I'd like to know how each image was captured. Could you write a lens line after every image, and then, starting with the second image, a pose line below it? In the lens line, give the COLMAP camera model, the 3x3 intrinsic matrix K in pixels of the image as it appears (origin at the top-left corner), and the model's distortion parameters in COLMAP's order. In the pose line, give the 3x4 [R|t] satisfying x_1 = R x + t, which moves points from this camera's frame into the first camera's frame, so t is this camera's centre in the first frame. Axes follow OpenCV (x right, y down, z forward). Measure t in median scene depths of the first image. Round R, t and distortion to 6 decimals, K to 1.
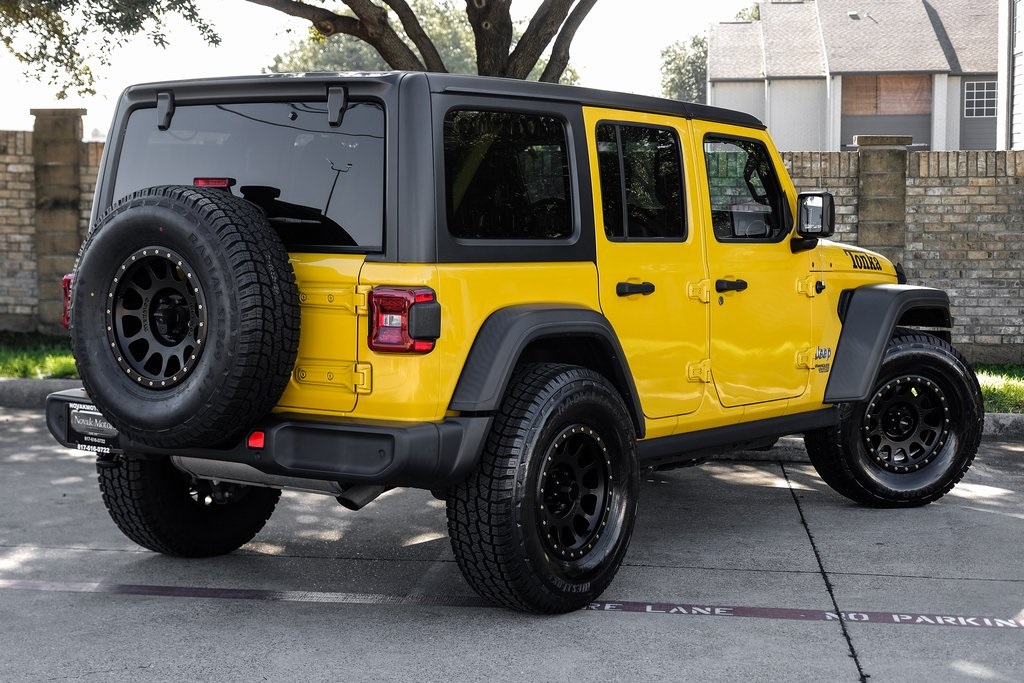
lens RADIAL K [[1827.6, 0, 512.0], [0, 1827.6, 341.5], [0, 0, 1]] dist [-0.011041, 0.266055]
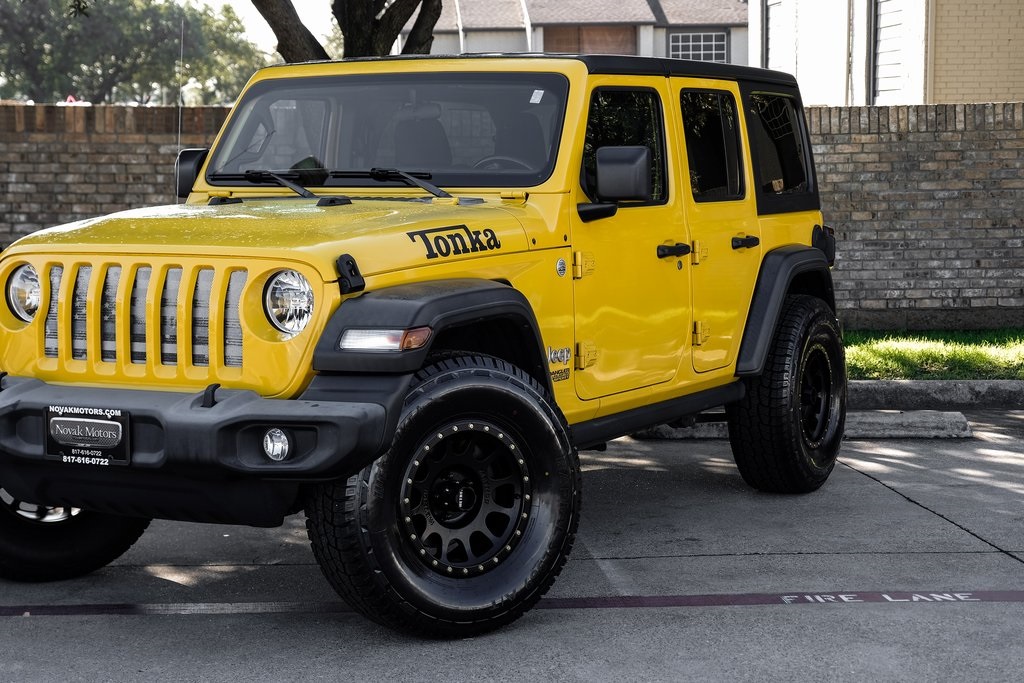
lens RADIAL K [[1987.9, 0, 510.0], [0, 1987.9, 338.1], [0, 0, 1]] dist [-0.015694, 0.657744]
pose [[0.983351, -0.028335, 0.179495, -0.113078], [0.026422, 0.999566, 0.013040, -0.001942], [-0.179787, -0.008081, 0.983672, 0.013504]]
